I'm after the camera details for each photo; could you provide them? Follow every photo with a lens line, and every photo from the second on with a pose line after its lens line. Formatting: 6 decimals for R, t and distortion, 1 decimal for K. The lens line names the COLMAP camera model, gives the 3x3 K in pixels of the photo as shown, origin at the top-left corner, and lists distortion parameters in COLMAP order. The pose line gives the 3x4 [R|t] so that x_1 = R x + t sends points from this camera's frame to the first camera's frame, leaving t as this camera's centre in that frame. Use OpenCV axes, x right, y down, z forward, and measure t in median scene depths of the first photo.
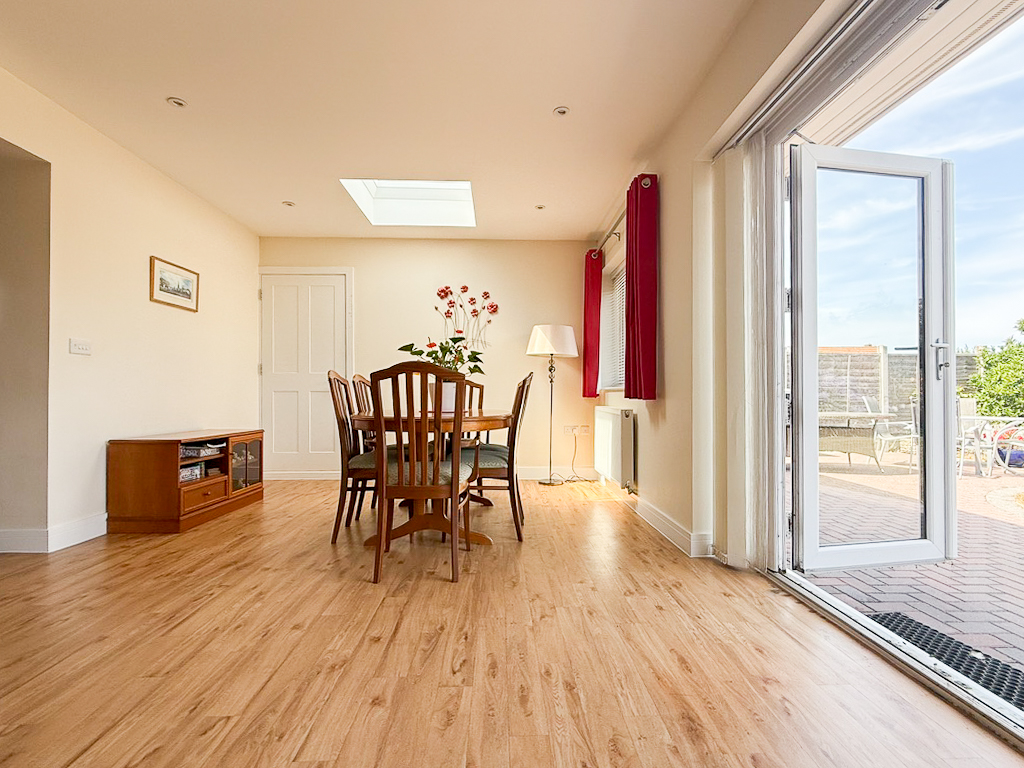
lens RADIAL K [[479.9, 0, 512.1], [0, 479.9, 391.6], [0, 0, 1]] dist [0.003411, -0.000647]
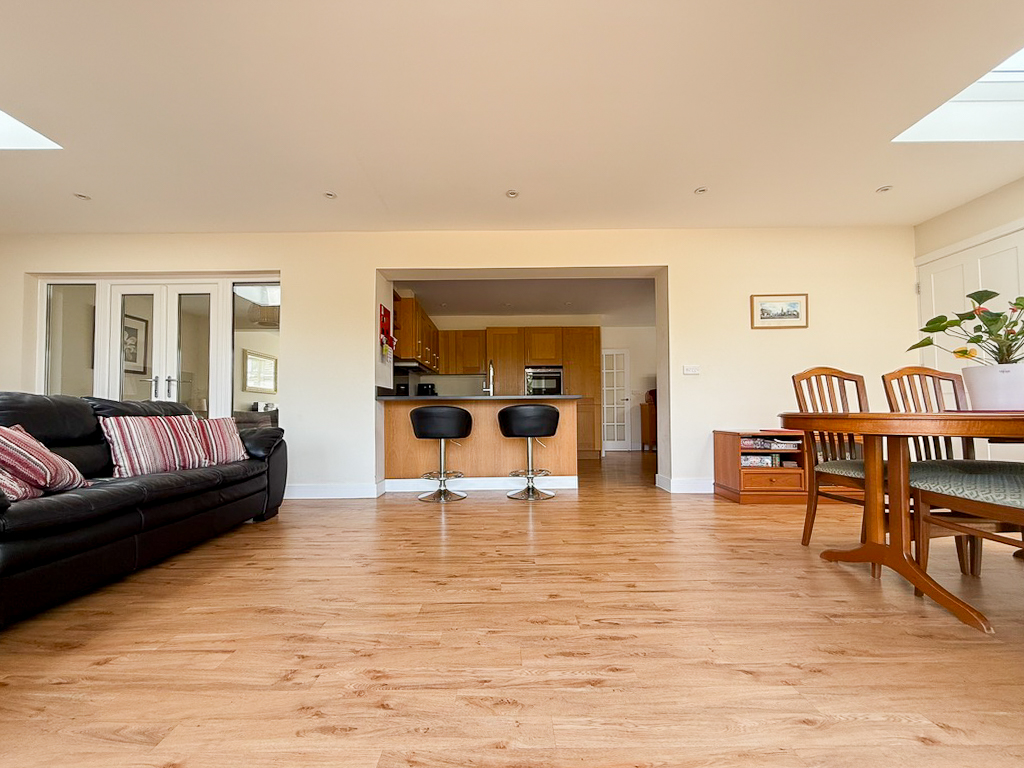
lens RADIAL K [[410.8, 0, 512.2], [0, 410.8, 394.2], [0, 0, 1]] dist [0.011423, 0.000277]
pose [[-0.002933, -0.044578, -0.999002, 0.398756], [0.016040, 0.998875, -0.044619, 0.033468], [0.999867, -0.016155, -0.002214, 0.352592]]
